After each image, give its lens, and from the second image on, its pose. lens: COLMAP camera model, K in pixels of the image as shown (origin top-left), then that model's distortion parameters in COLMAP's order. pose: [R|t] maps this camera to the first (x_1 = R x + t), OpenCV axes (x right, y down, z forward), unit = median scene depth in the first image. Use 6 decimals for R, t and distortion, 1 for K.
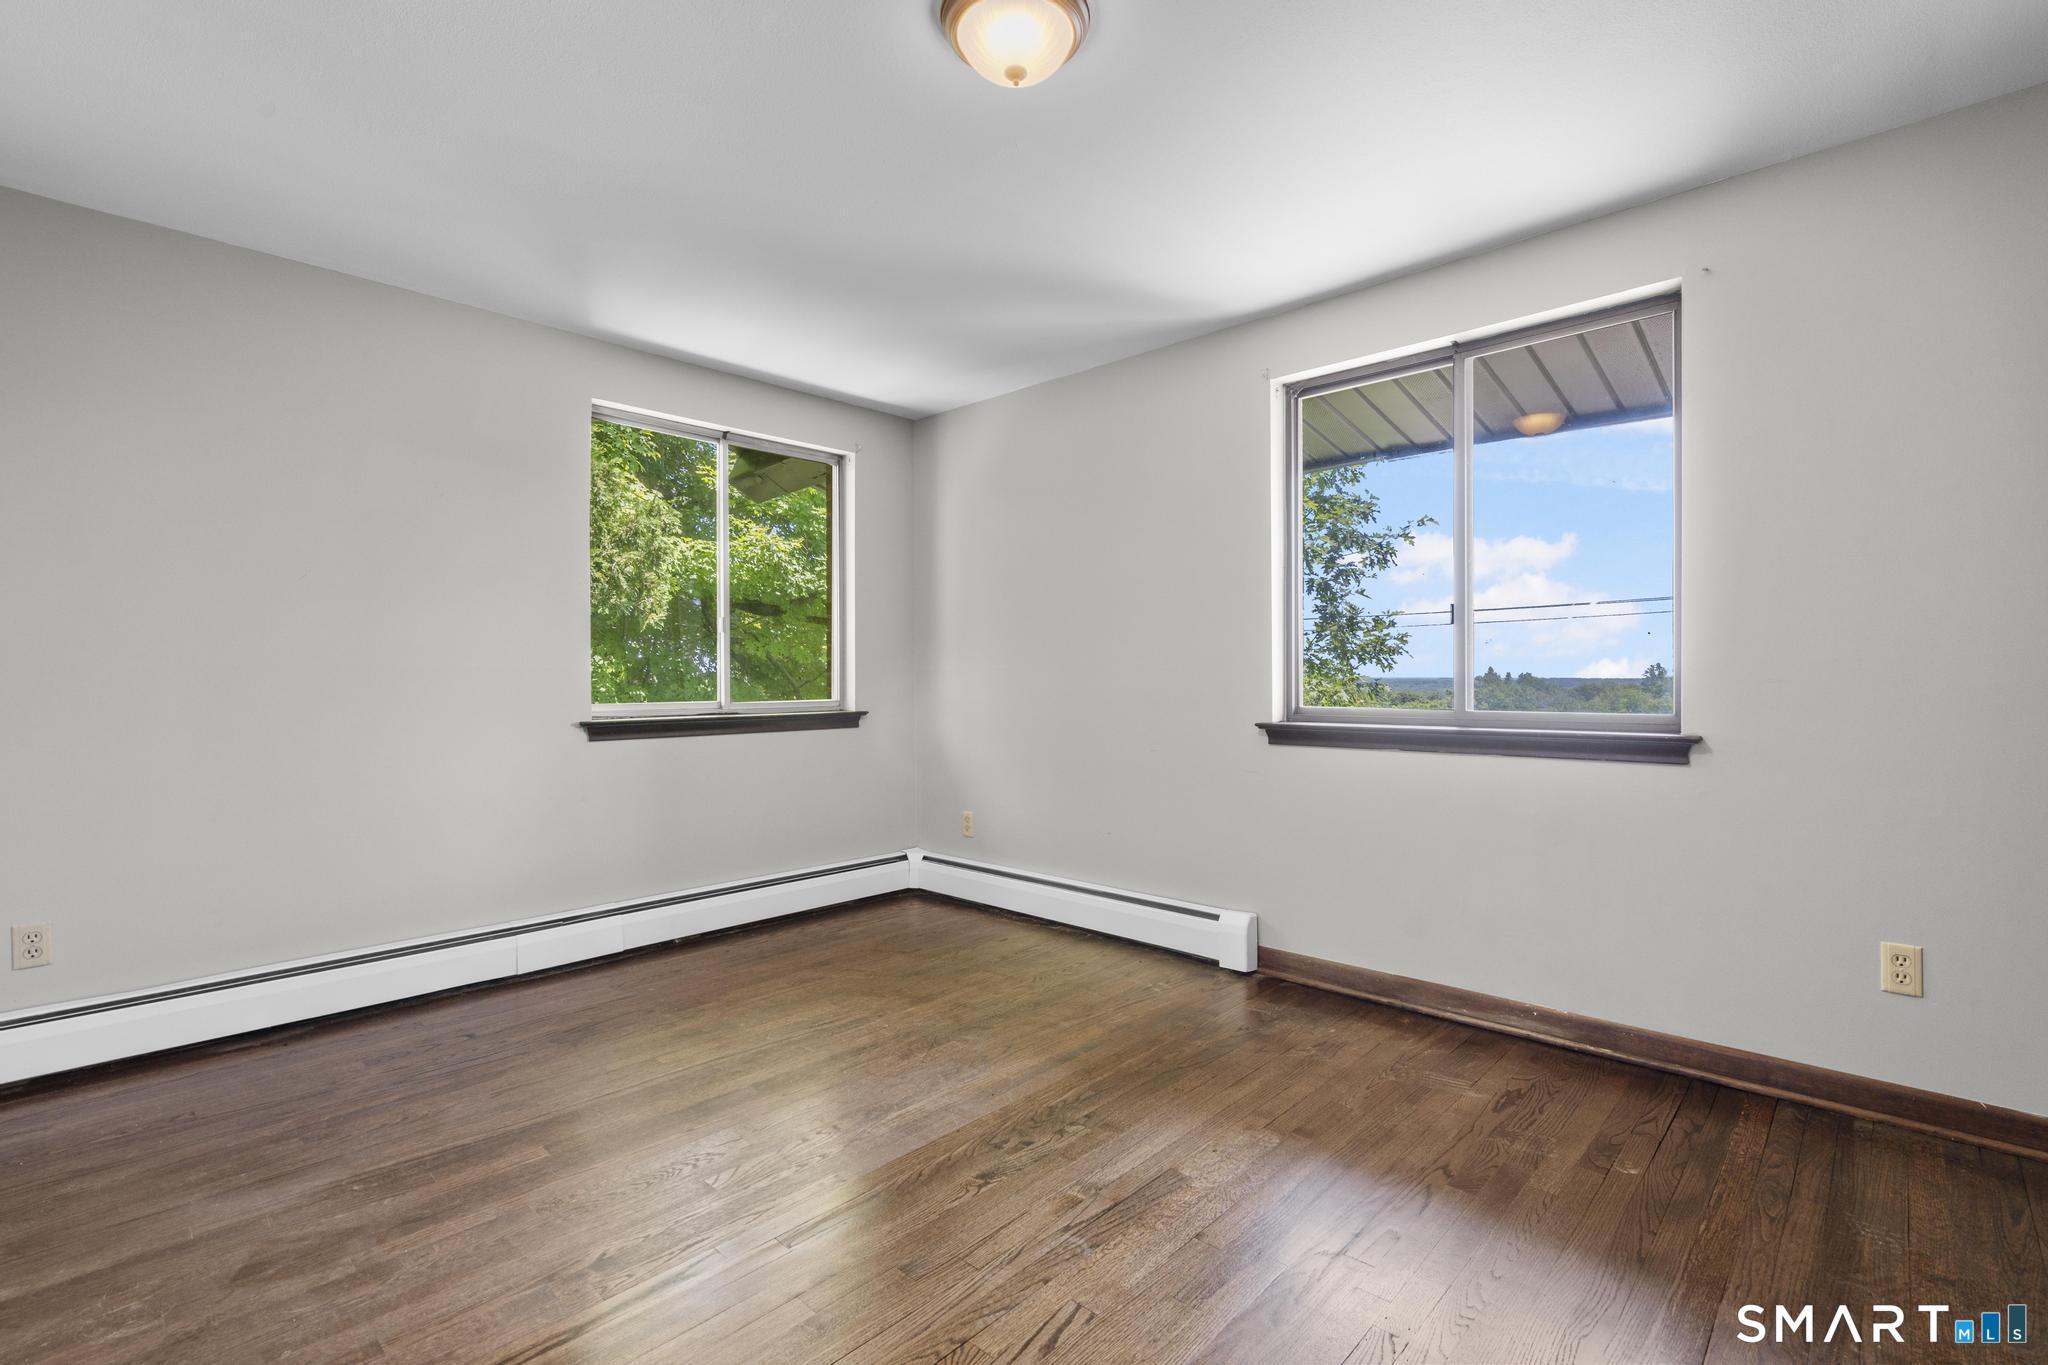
lens RADIAL K [[929.1, 0, 1032.3], [0, 929.1, 686.8], [0, 0, 1]] dist [0.000402, 0.000520]
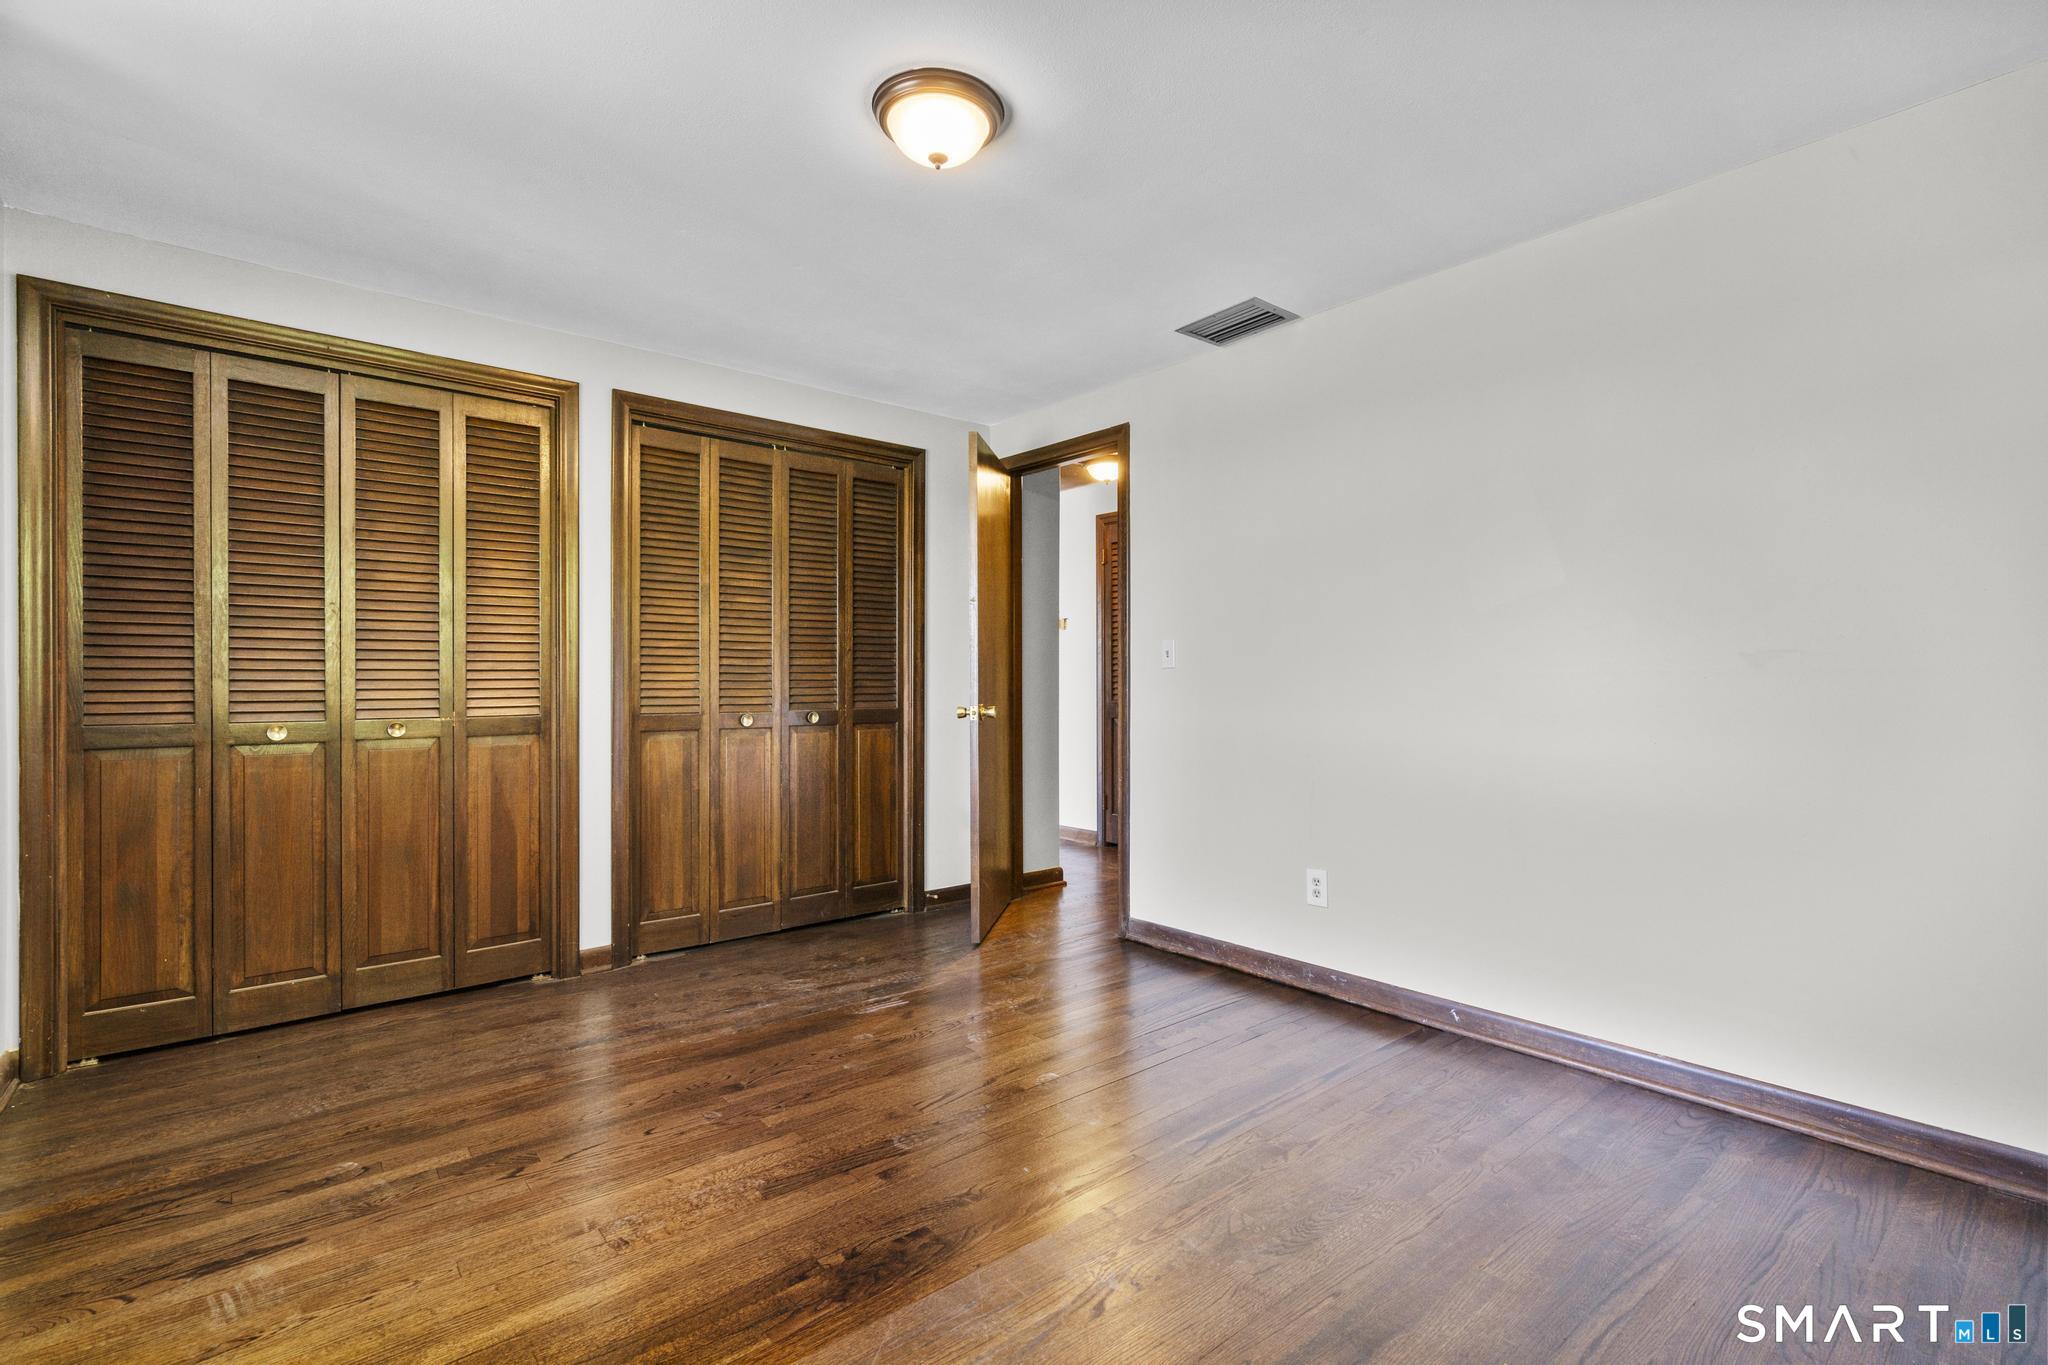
lens RADIAL K [[929.1, 0, 1032.3], [0, 929.1, 686.8], [0, 0, 1]] dist [0.000402, 0.000520]
pose [[-0.993186, 0.000997, 0.116539, -0.230254], [0.001467, 0.999991, 0.003951, -0.018280], [-0.116534, 0.004096, -0.993178, 1.871508]]
